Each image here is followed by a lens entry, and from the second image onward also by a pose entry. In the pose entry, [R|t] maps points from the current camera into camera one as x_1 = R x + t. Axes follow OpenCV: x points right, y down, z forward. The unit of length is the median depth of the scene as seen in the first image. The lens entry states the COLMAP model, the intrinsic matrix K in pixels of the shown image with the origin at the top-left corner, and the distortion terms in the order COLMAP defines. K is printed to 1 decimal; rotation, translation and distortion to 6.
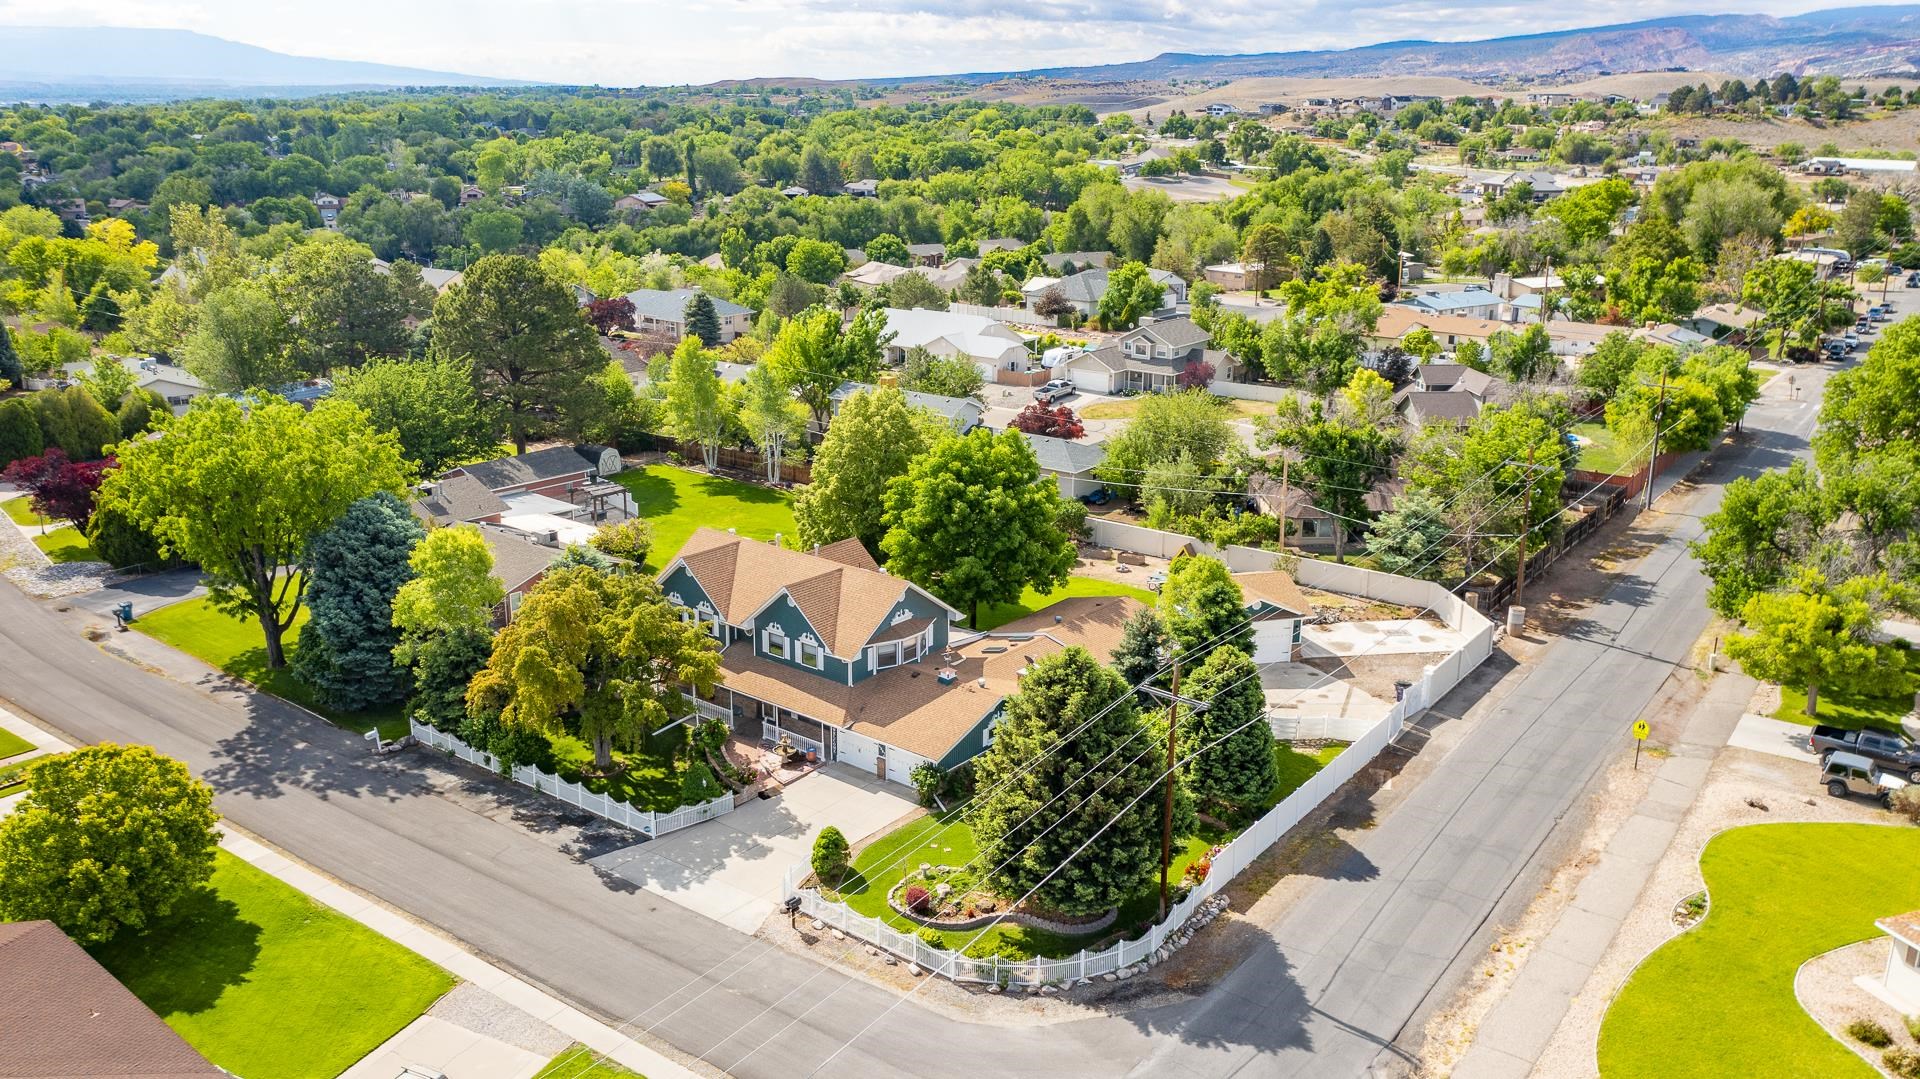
lens RADIAL K [[1533.1, 0, 959.5], [0, 1533.1, 539.1], [0, 0, 1]] dist [-0.009755, 0.000327]
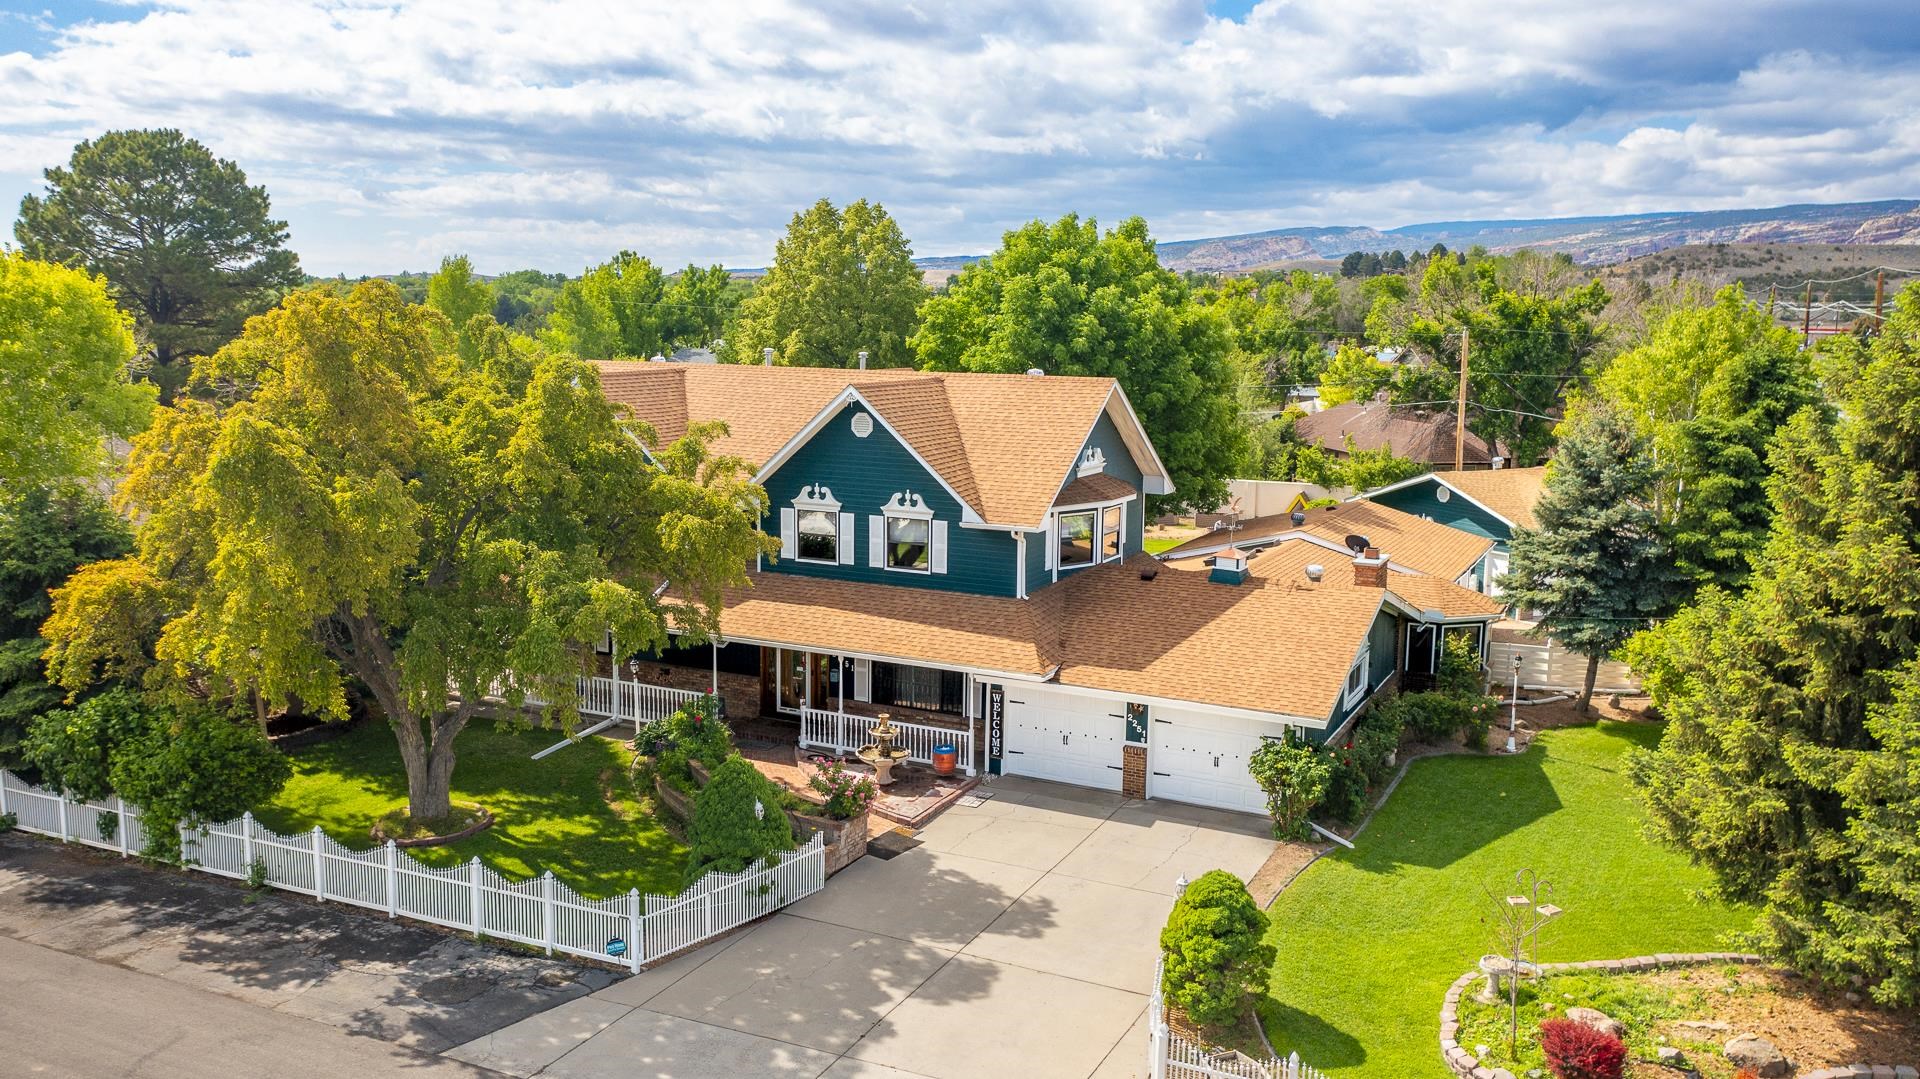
lens RADIAL K [[1533.1, 0, 961.8], [0, 1533.1, 539.8], [0, 0, 1]] dist [-0.009755, 0.000327]
pose [[0.976856, -0.026336, 0.212270, -0.185855], [0.052982, 0.991258, -0.120836, 0.135387], [-0.207232, 0.129286, 0.969711, 0.598493]]
